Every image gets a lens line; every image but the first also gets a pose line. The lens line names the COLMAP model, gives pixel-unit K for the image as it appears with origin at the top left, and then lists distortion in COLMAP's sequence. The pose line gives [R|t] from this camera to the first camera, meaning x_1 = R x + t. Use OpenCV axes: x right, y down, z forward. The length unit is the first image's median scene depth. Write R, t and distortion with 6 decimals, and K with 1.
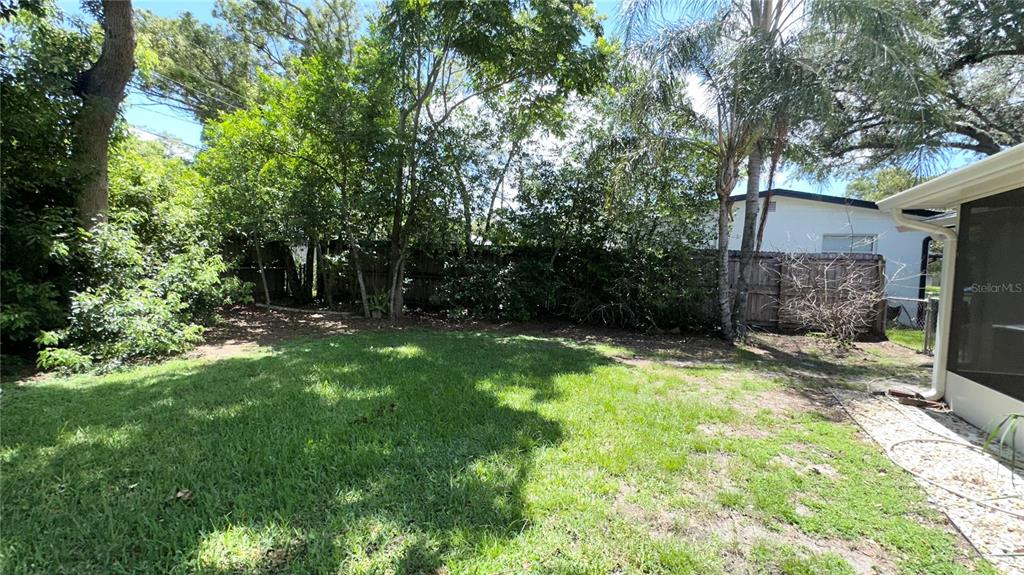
lens RADIAL K [[407.3, 0, 514.7], [0, 407.3, 284.3], [0, 0, 1]] dist [-0.003701, 0.000358]
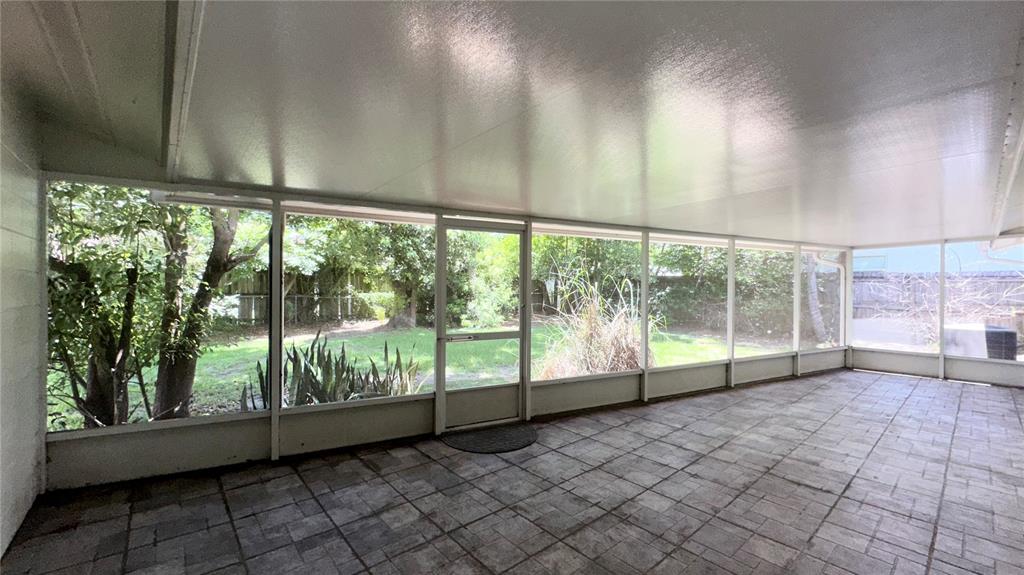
lens RADIAL K [[407.3, 0, 513.1], [0, 407.3, 288.9], [0, 0, 1]] dist [-0.003701, 0.000358]
pose [[0.796722, -0.022648, -0.603921, 0.807453], [-0.007954, 0.998818, -0.047951, 0.052463], [0.604293, 0.043007, 0.795600, -0.981005]]
